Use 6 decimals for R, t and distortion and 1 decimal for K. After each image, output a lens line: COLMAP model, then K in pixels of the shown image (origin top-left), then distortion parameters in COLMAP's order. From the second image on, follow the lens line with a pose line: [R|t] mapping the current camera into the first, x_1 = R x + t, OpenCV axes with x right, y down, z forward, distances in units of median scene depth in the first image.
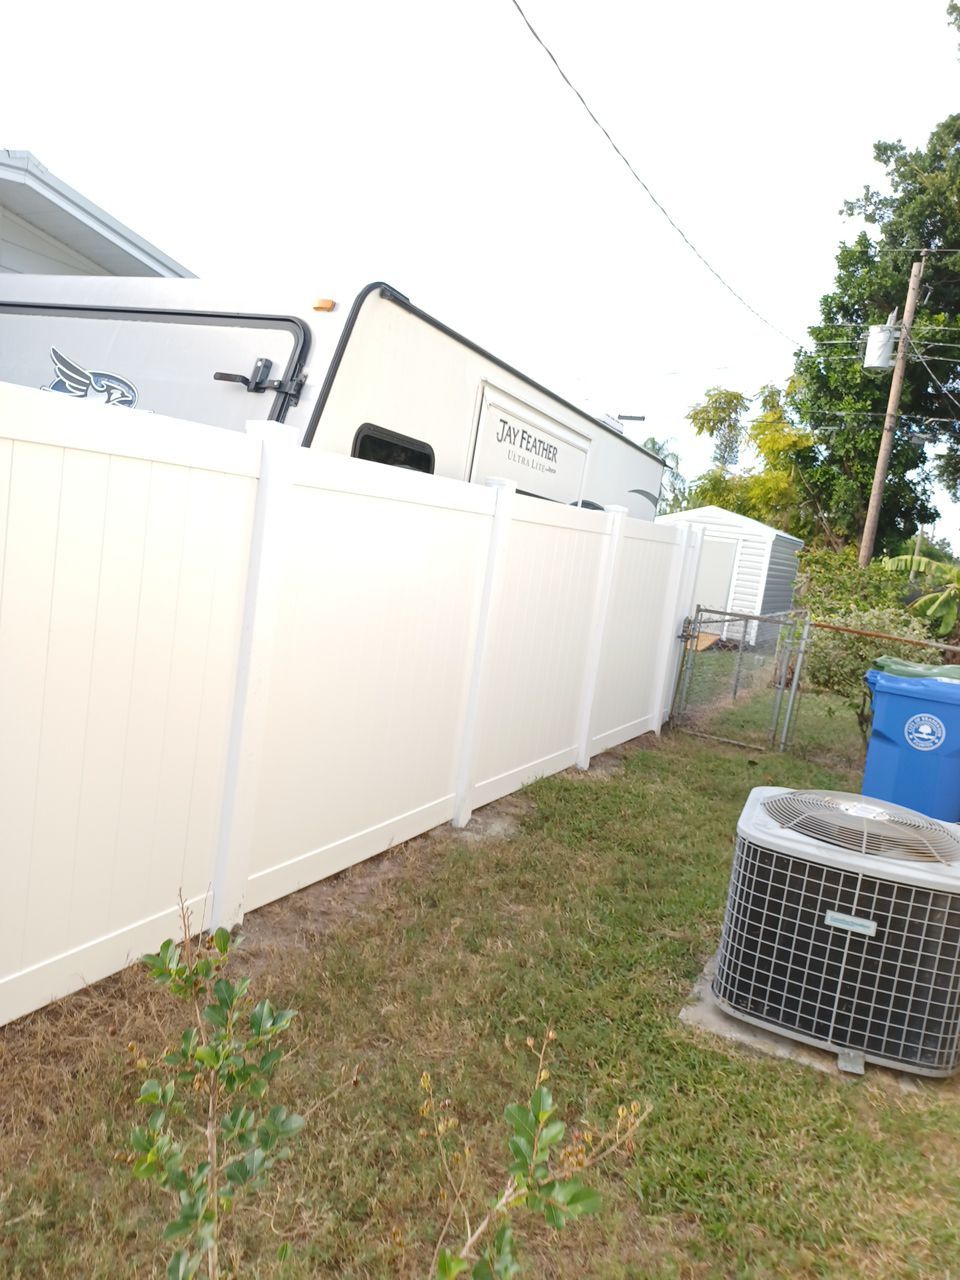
lens RADIAL K [[940.0, 0, 480.0], [0, 940.0, 640.0], [0, 0, 1]] dist [0.022476, 0.030242]
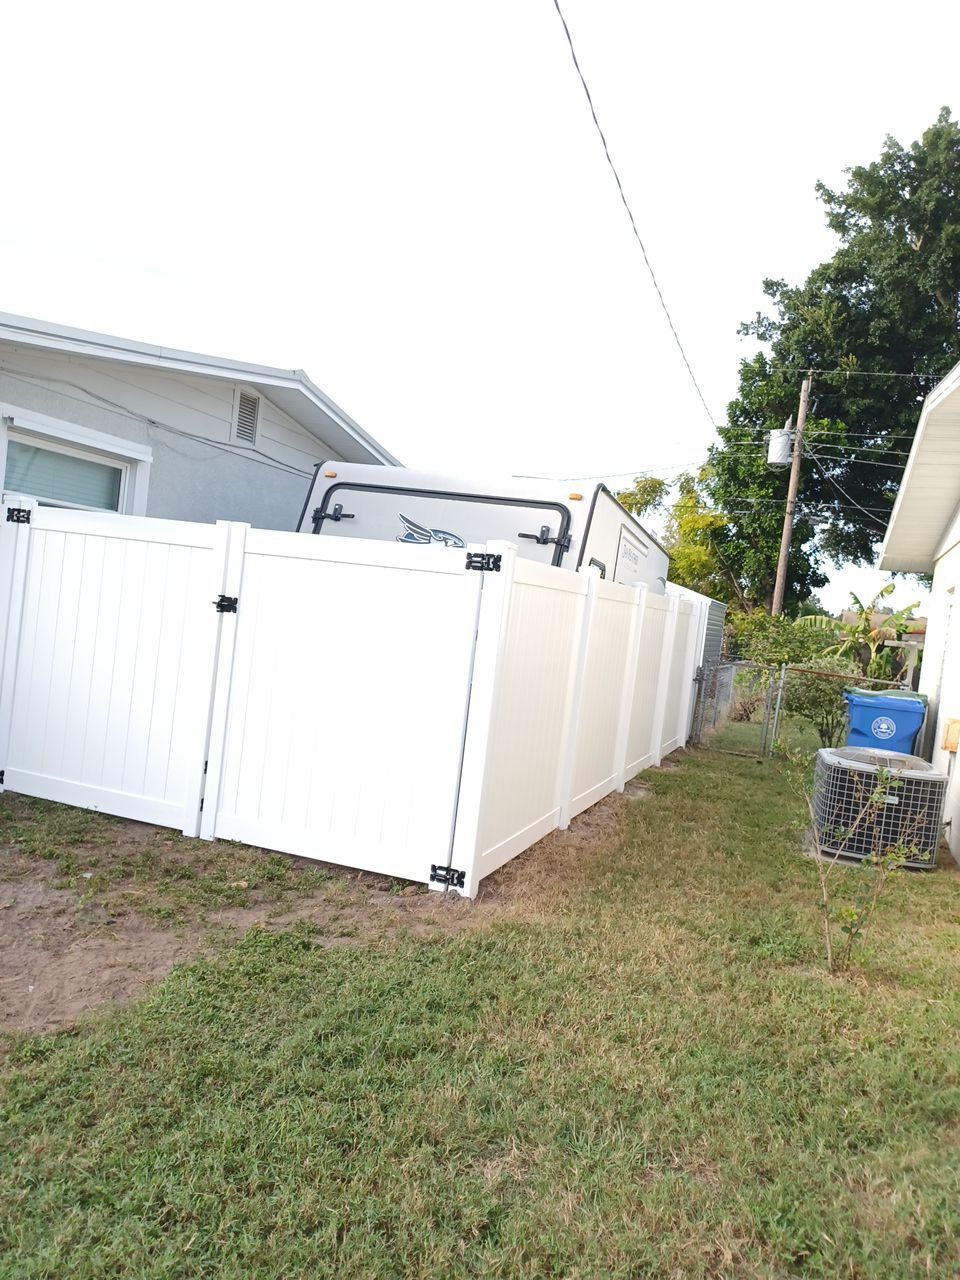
lens RADIAL K [[925.2, 0, 483.6], [0, 925.2, 658.0], [0, 0, 1]] dist [0.084227, -0.106679]
pose [[0.992958, -0.028172, 0.115072, -0.099764], [0.033698, 0.998356, -0.046364, 0.006623], [-0.113577, 0.049915, 0.992275, -0.135063]]
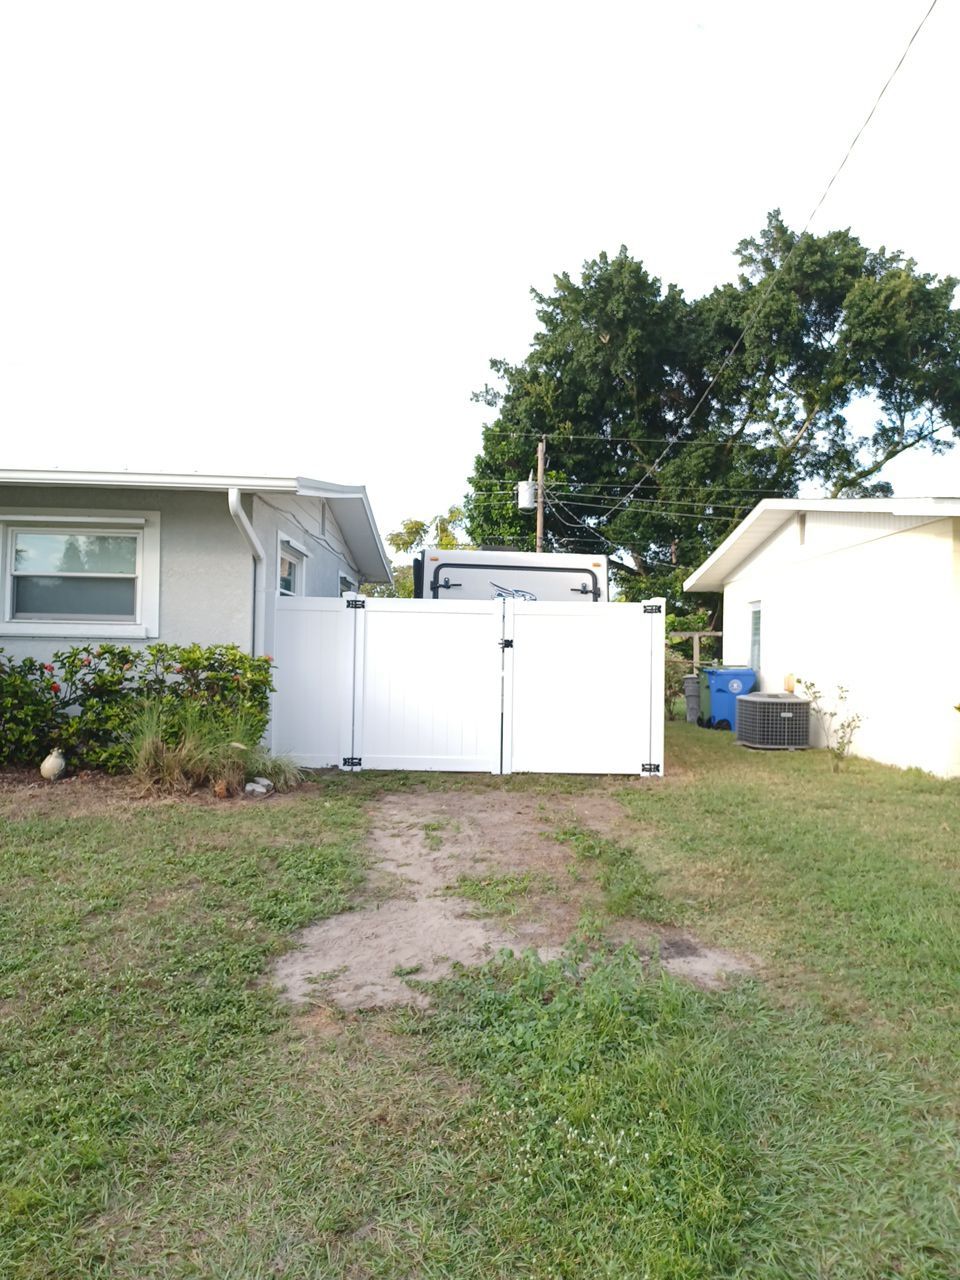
lens RADIAL K [[925.2, 0, 483.6], [0, 925.2, 658.0], [0, 0, 1]] dist [0.084227, -0.106679]
pose [[0.882134, -0.121671, 0.455011, -0.340616], [0.156579, 0.986868, -0.039670, 0.001875], [-0.444209, 0.106239, 0.889602, -0.268472]]
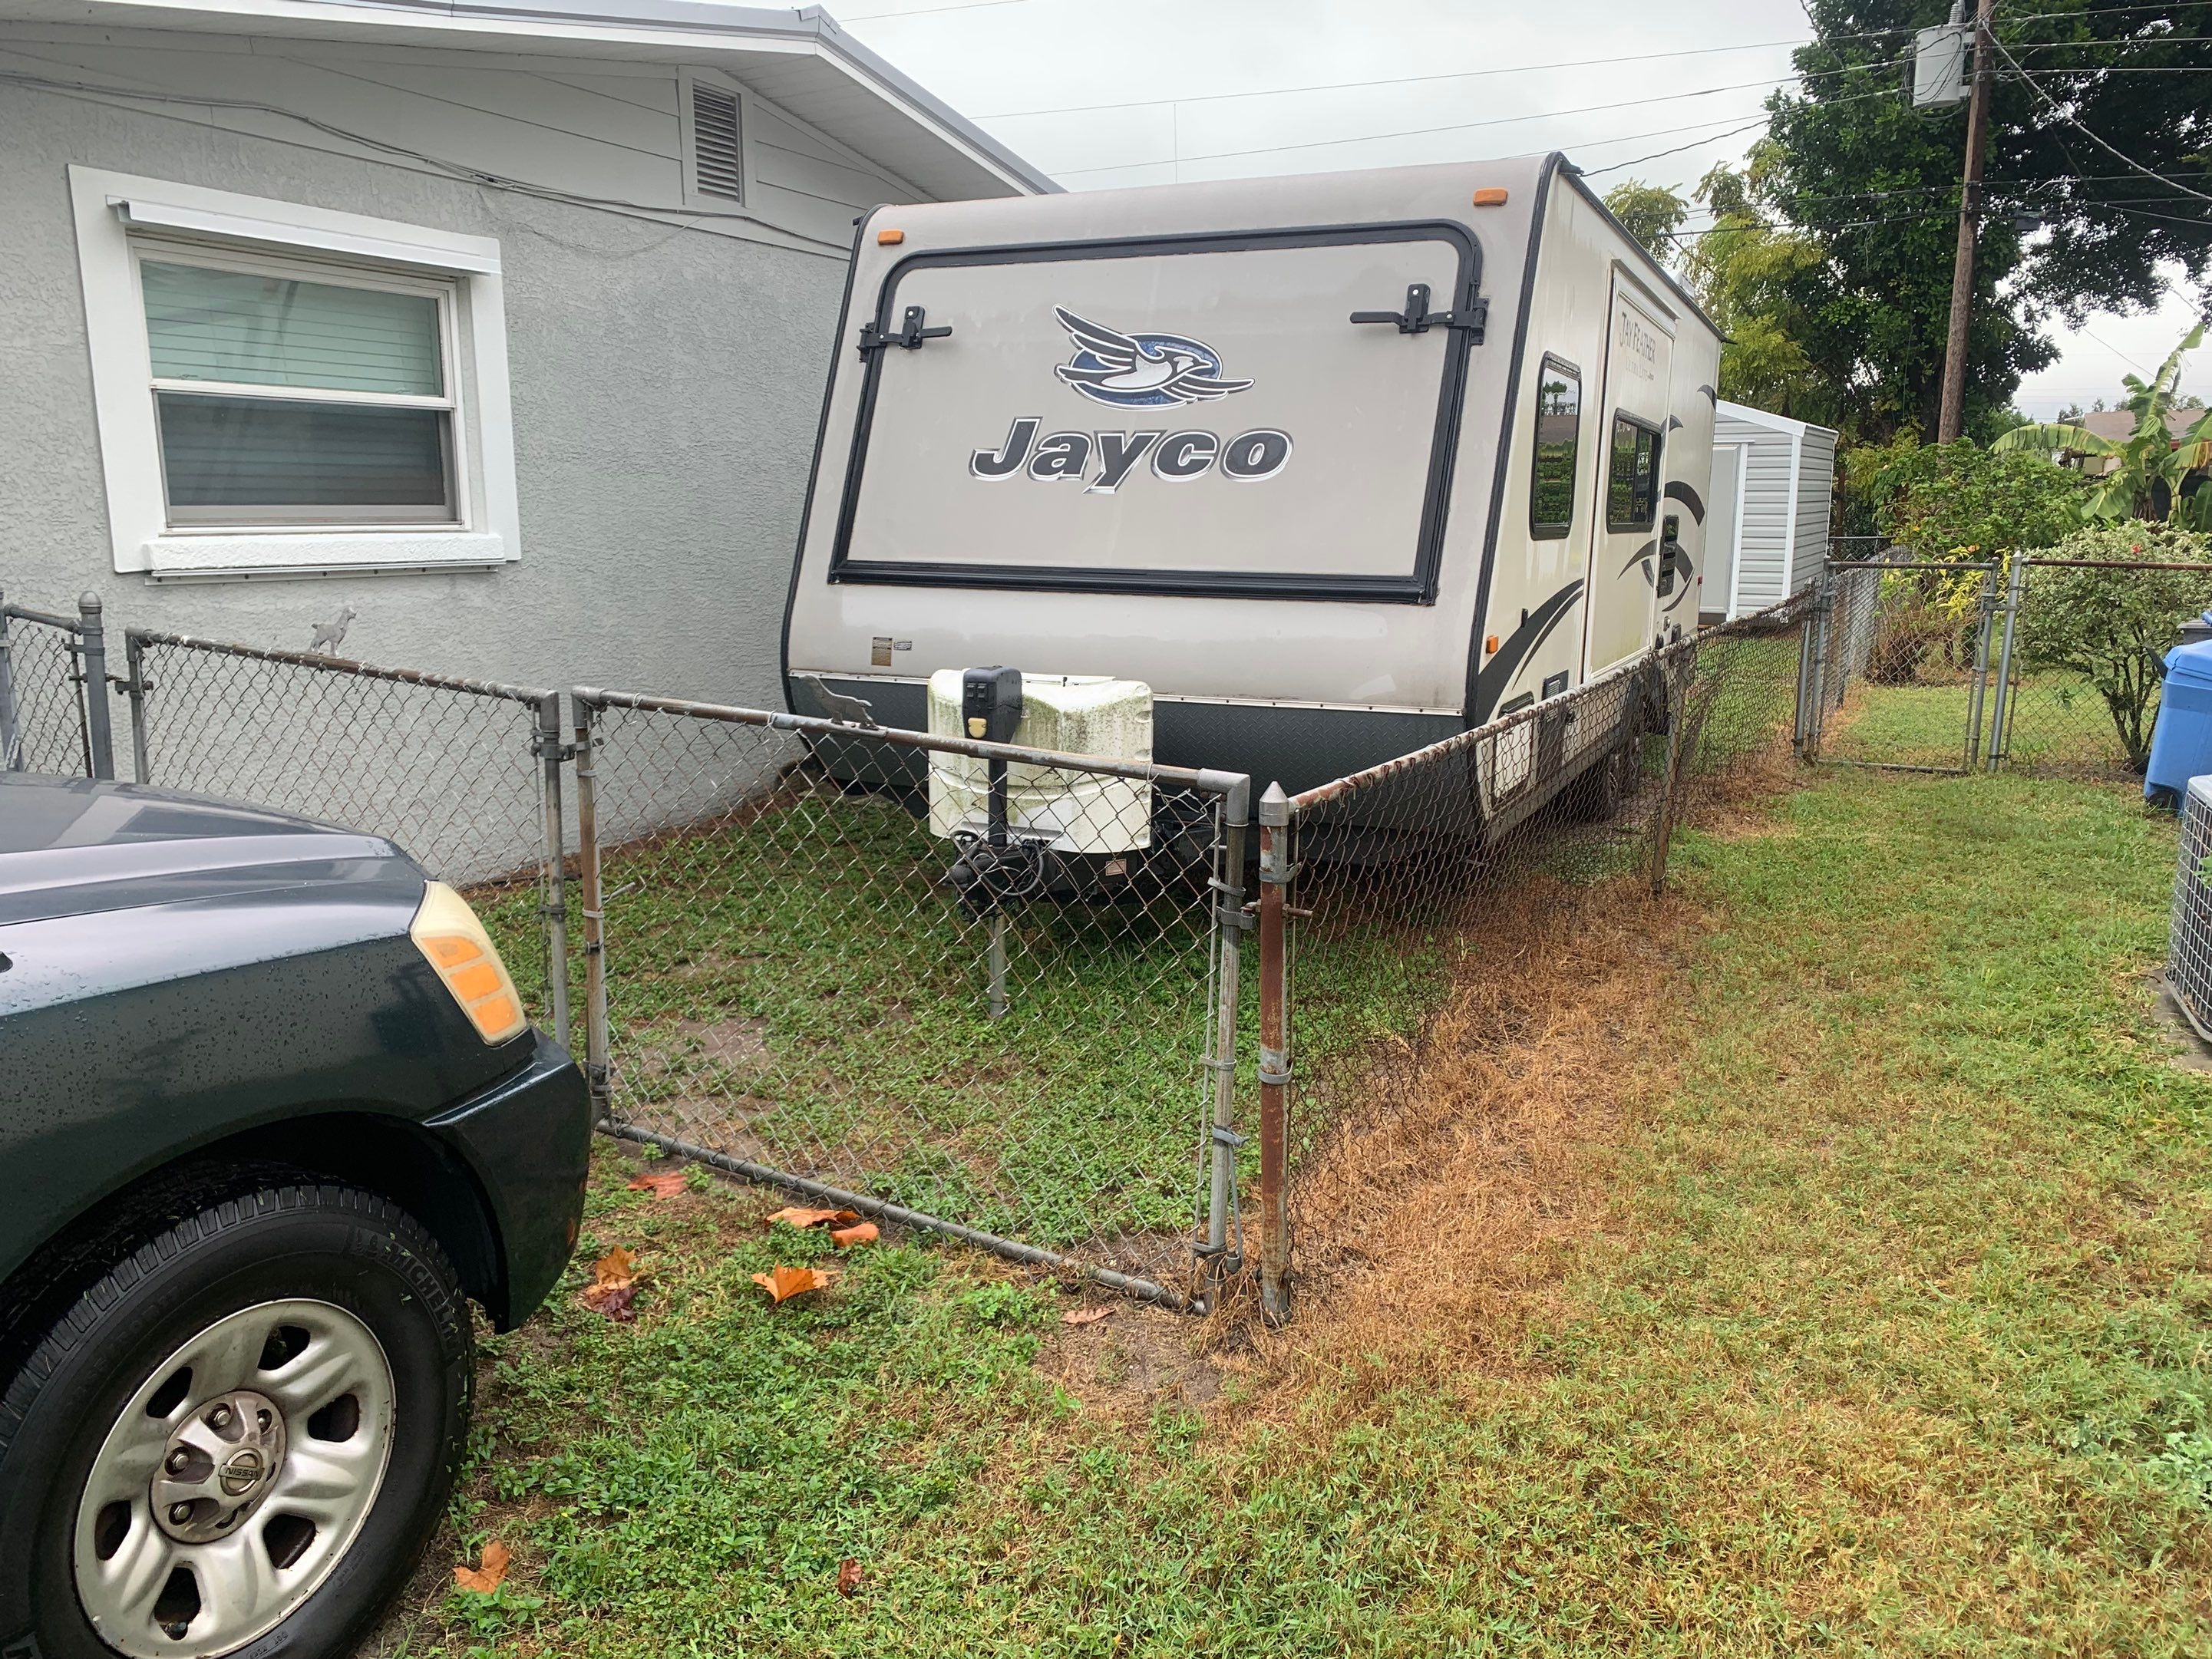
lens RADIAL K [[1706.8, 0, 1106.0], [0, 1706.8, 829.5], [0, 0, 1]] dist [0.006270, 0.009019]
pose [[0.989566, -0.138329, -0.040307, -0.083173], [0.140844, 0.987680, 0.068204, -0.001829], [0.030376, -0.073169, 0.996857, -0.059954]]
